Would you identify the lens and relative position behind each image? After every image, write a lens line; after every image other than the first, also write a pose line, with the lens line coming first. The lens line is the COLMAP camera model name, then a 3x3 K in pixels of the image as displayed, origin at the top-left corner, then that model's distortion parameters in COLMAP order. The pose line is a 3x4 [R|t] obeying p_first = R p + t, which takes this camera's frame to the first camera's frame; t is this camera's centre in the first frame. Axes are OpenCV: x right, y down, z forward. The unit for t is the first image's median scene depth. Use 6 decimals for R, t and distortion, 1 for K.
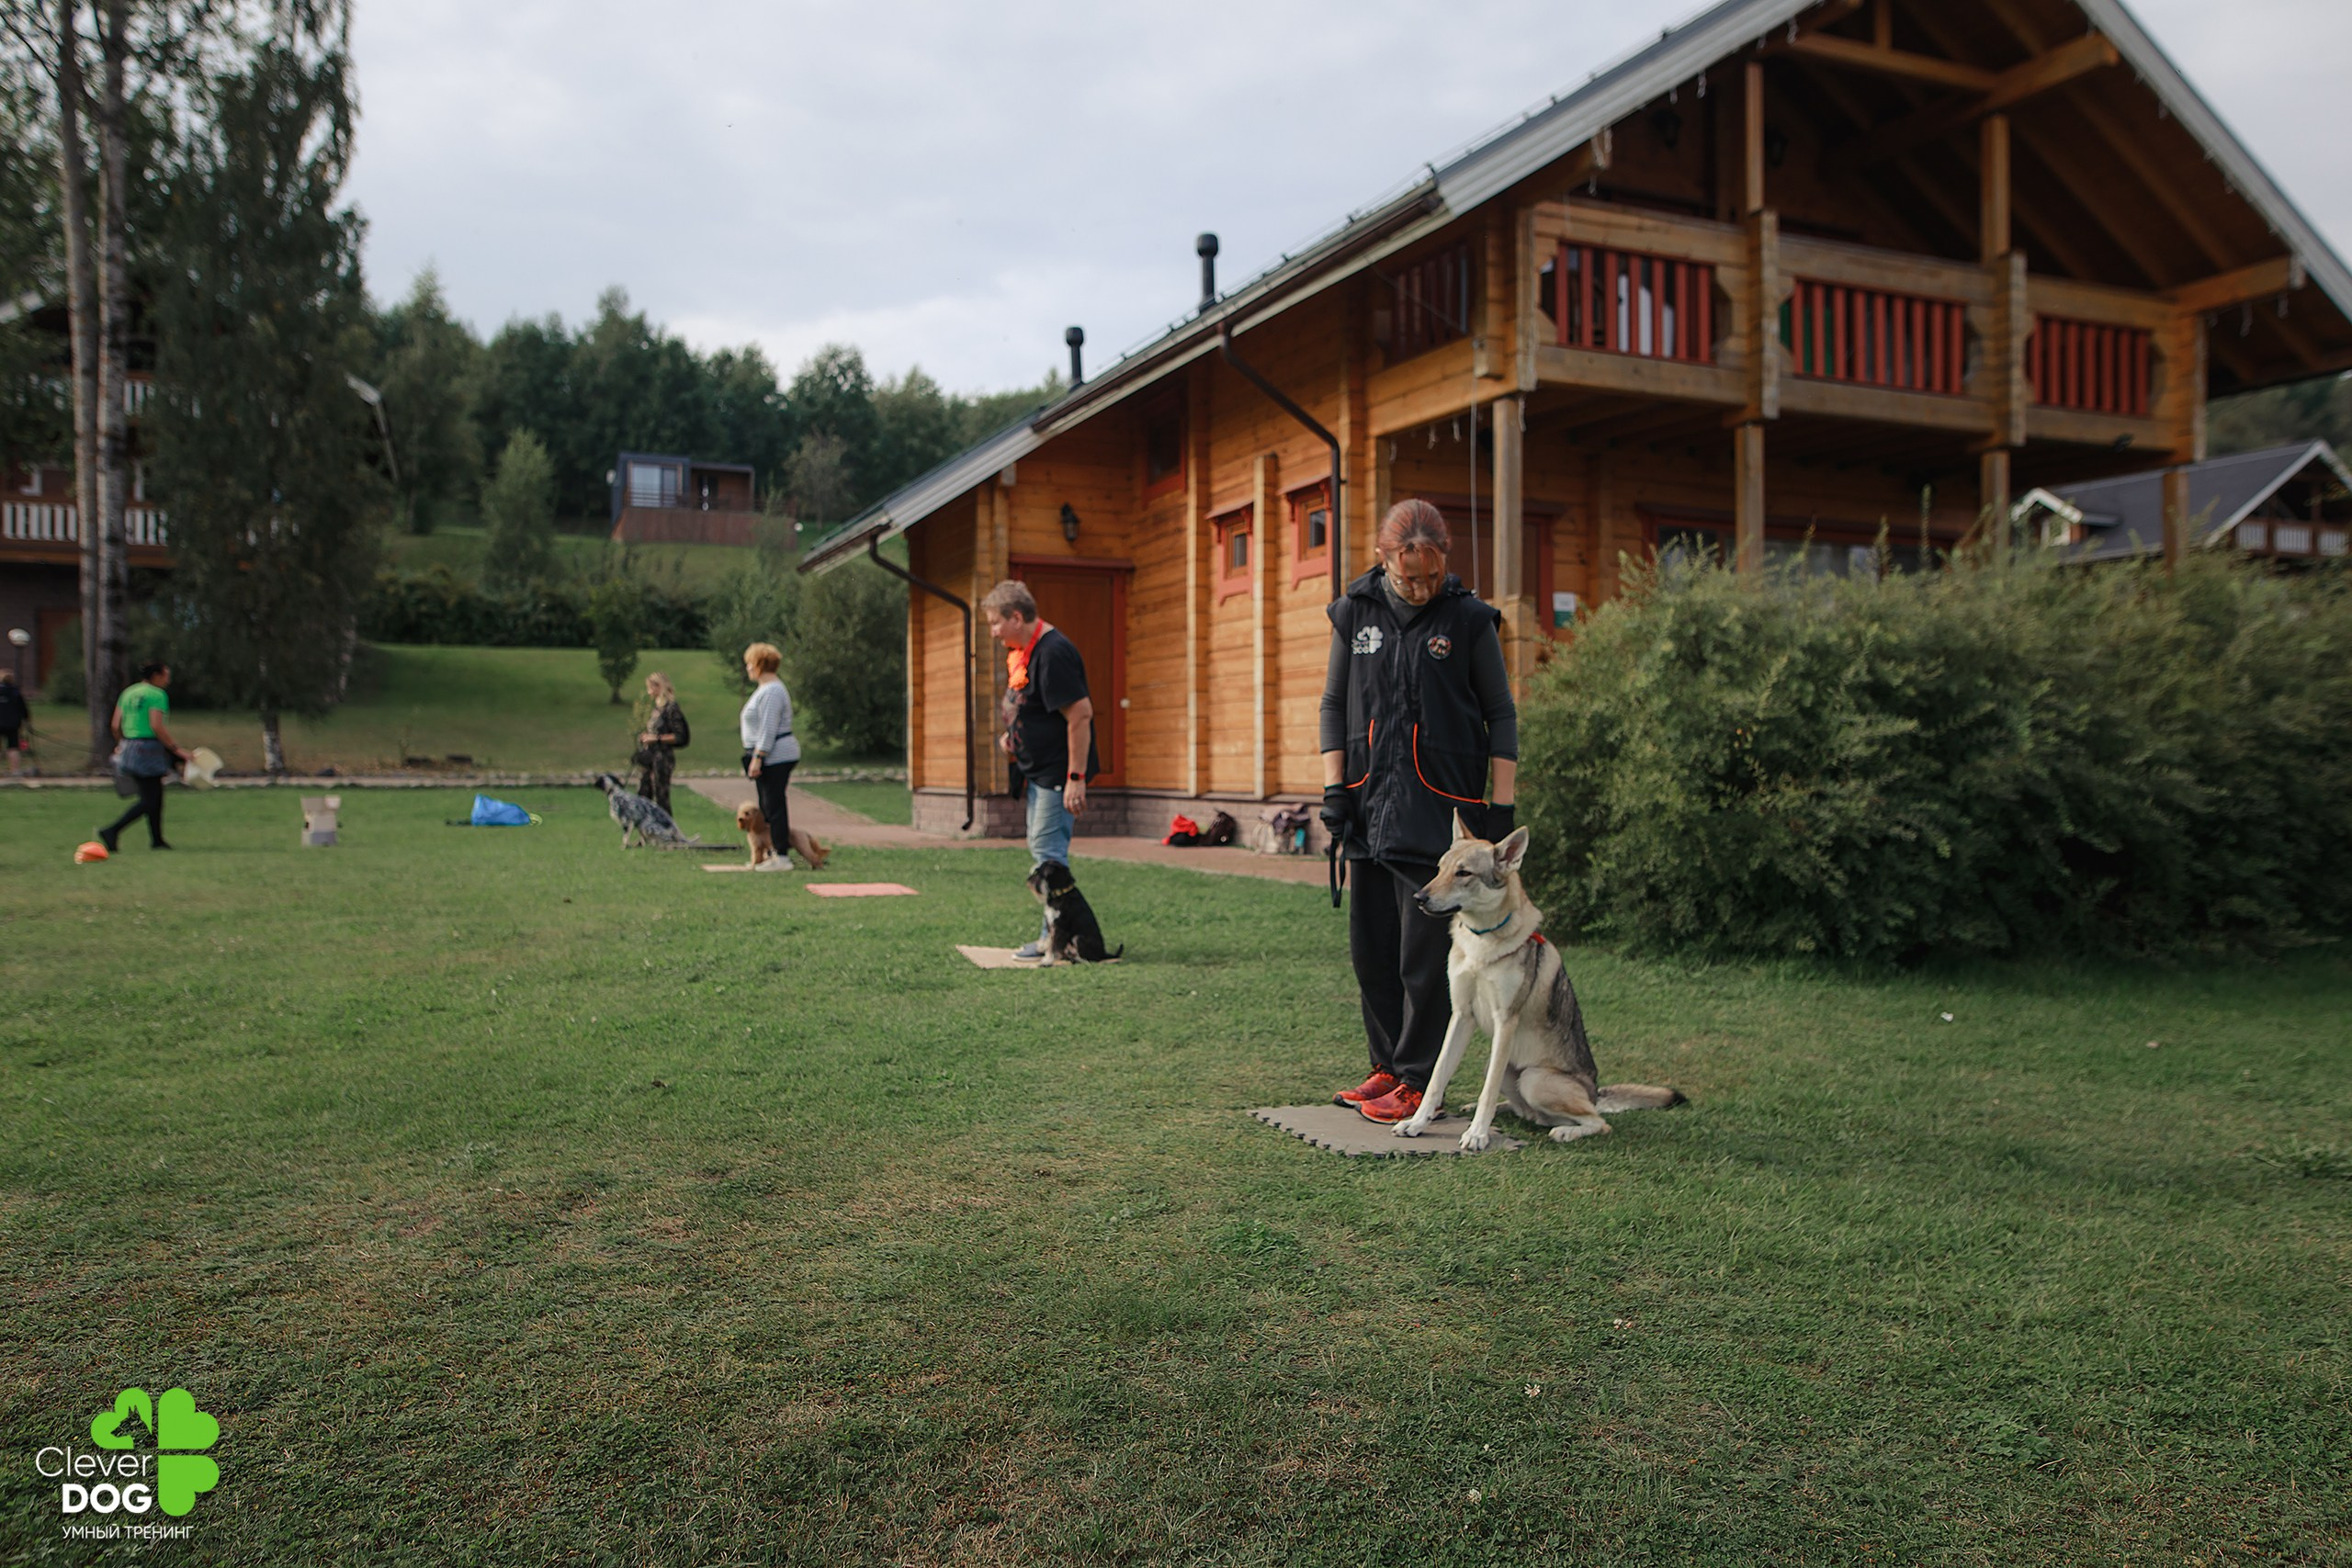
lens RADIAL K [[1666.1, 0, 1176.0], [0, 1666.1, 784.0], [0, 0, 1]] dist [-0.051345, 0.047465]
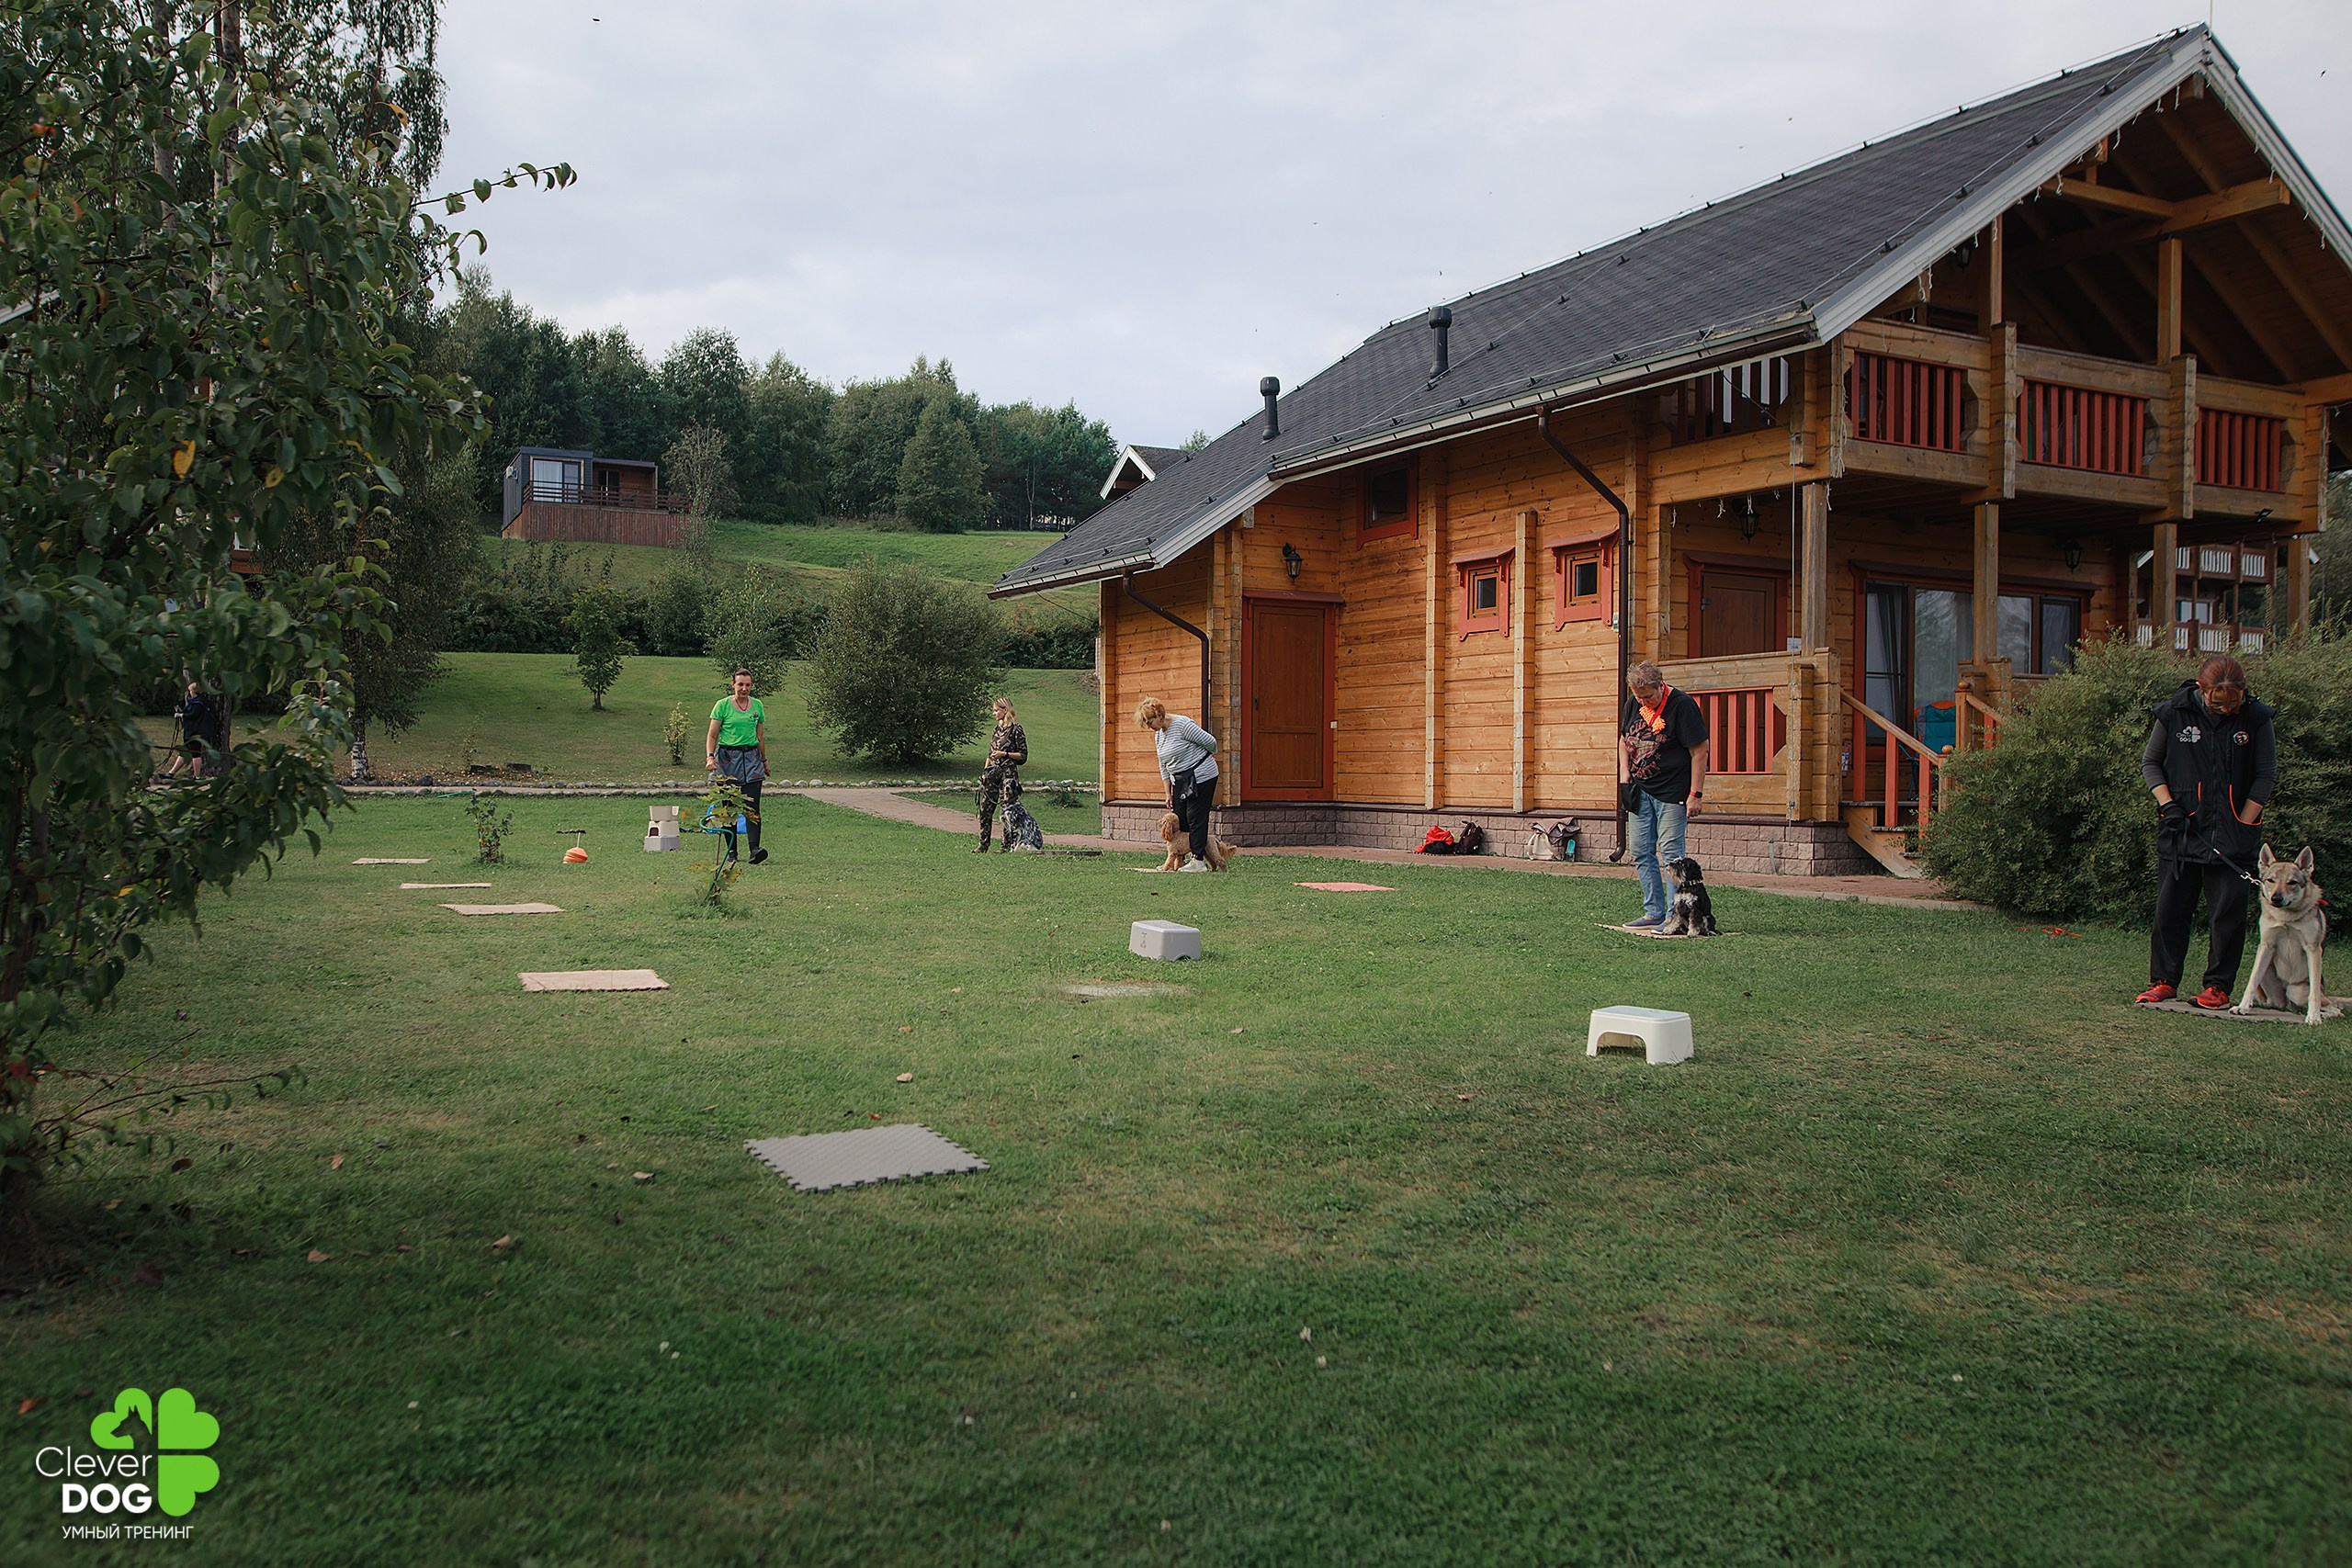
lens RADIAL K [[1776.2, 0, 1062.8], [0, 1776.2, 822.4], [0, 0, 1]] dist [-0.049539, 0.040023]
pose [[0.999010, 0.005894, 0.044083, -0.307876], [-0.006616, 0.999846, 0.016263, -0.002175], [-0.043980, -0.016538, 0.998896, -0.198370]]
